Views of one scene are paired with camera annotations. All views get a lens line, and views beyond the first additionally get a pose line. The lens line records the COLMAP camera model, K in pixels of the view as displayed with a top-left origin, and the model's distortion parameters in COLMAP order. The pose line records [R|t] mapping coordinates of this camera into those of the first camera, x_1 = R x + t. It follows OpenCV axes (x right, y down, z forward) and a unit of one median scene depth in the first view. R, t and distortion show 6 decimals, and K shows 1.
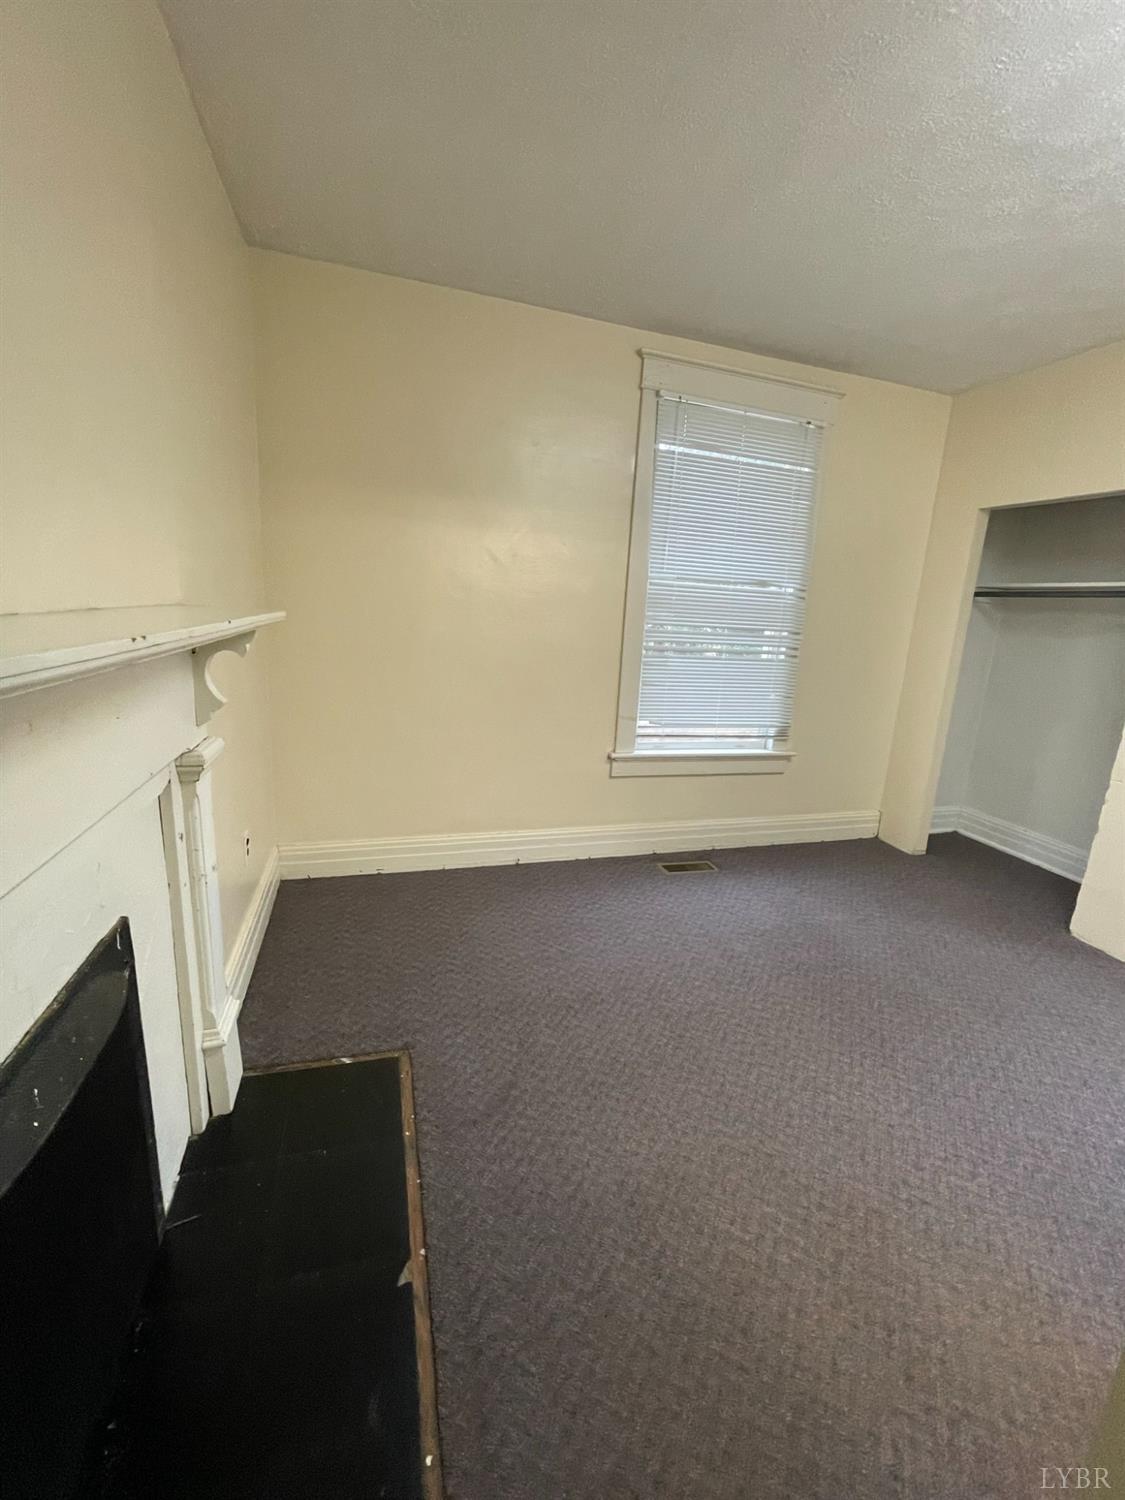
lens RADIAL K [[600.6, 0, 564.9], [0, 600.6, 742.5], [0, 0, 1]] dist [-0.008791, 0.002455]
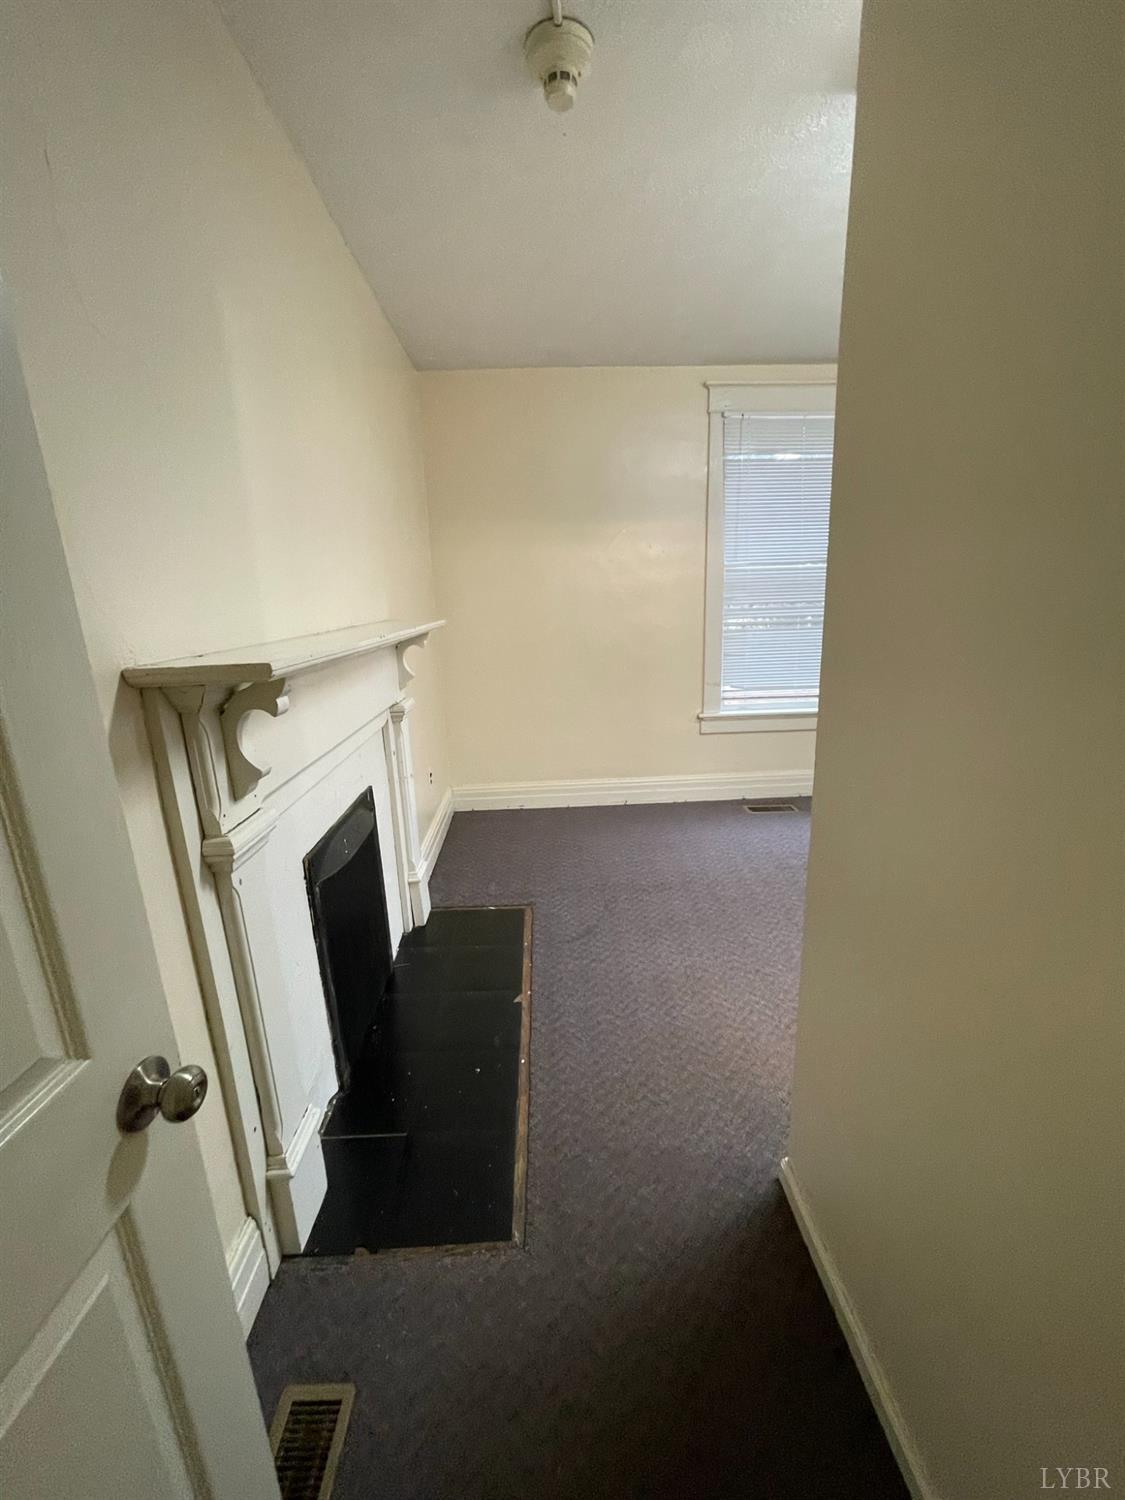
lens RADIAL K [[600.6, 0, 565.1], [0, 600.6, 746.3], [0, 0, 1]] dist [-0.008791, 0.002455]
pose [[0.963371, -0.023532, -0.267138, 0.199227], [0.029563, 0.999390, 0.018578, 0.076401], [0.266538, -0.025795, 0.963479, -0.357046]]
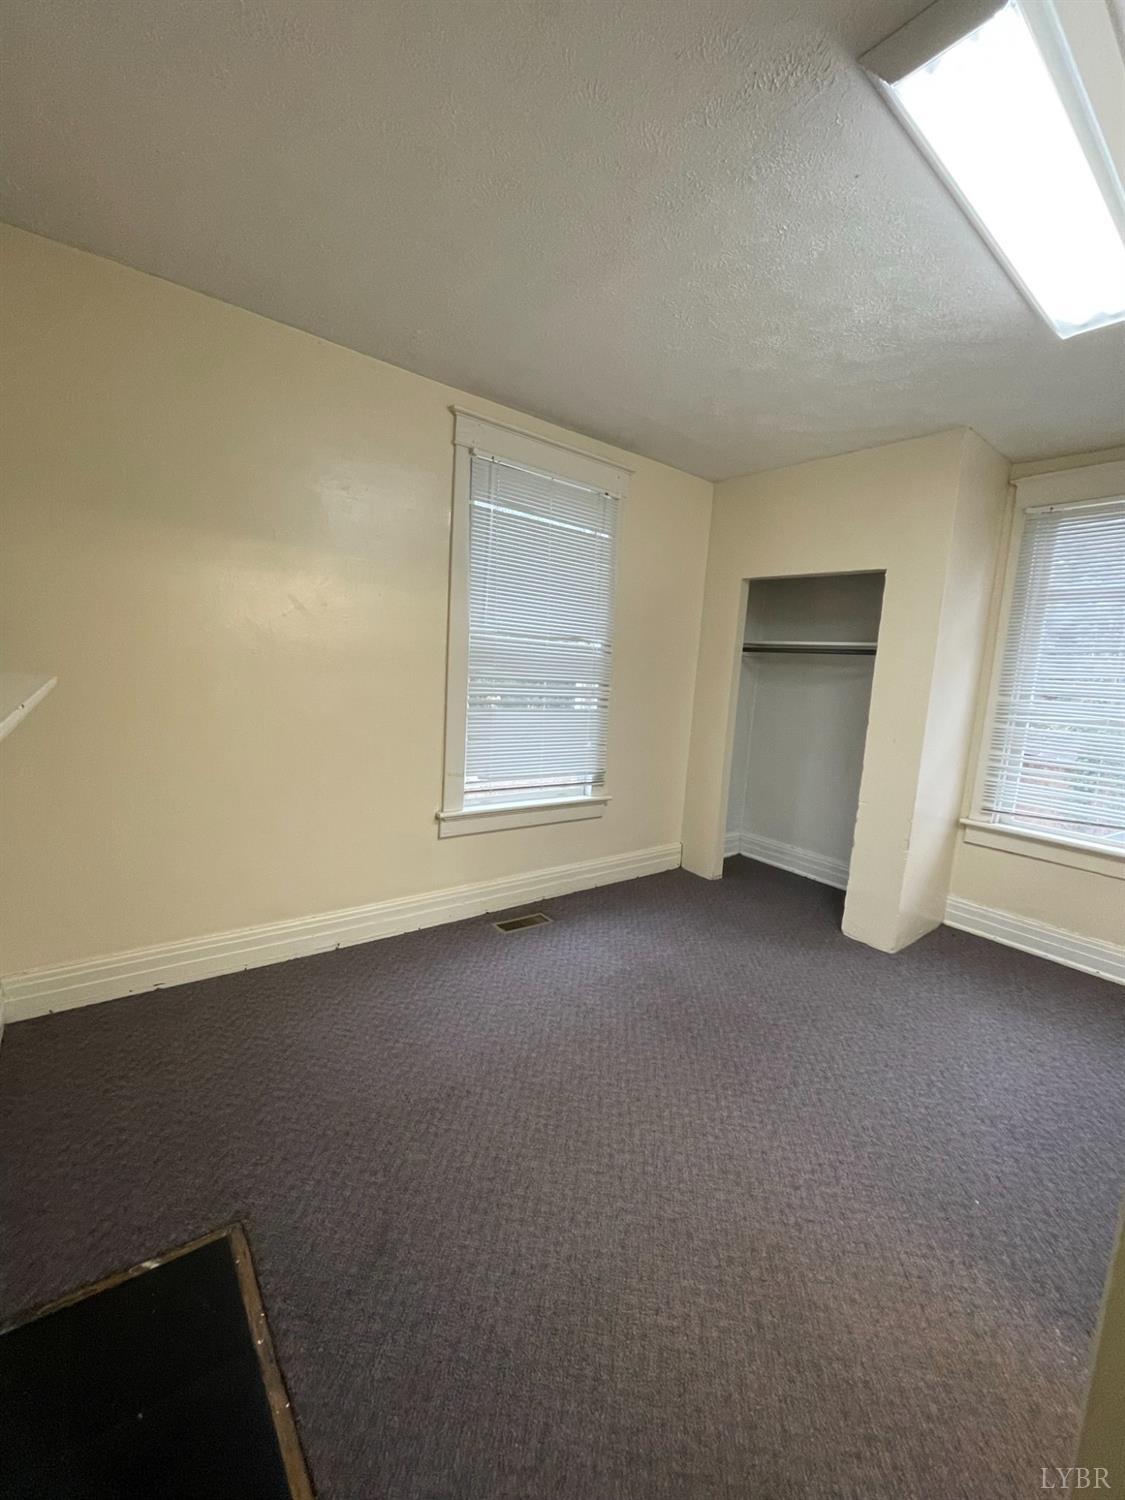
lens RADIAL K [[600.6, 0, 563.5], [0, 600.6, 742.5], [0, 0, 1]] dist [-0.008791, 0.002455]
pose [[0.934881, -0.043905, 0.352236, -0.097581], [0.069760, 0.995694, -0.061041, -0.030608], [-0.348040, 0.081638, 0.933918, 0.059680]]
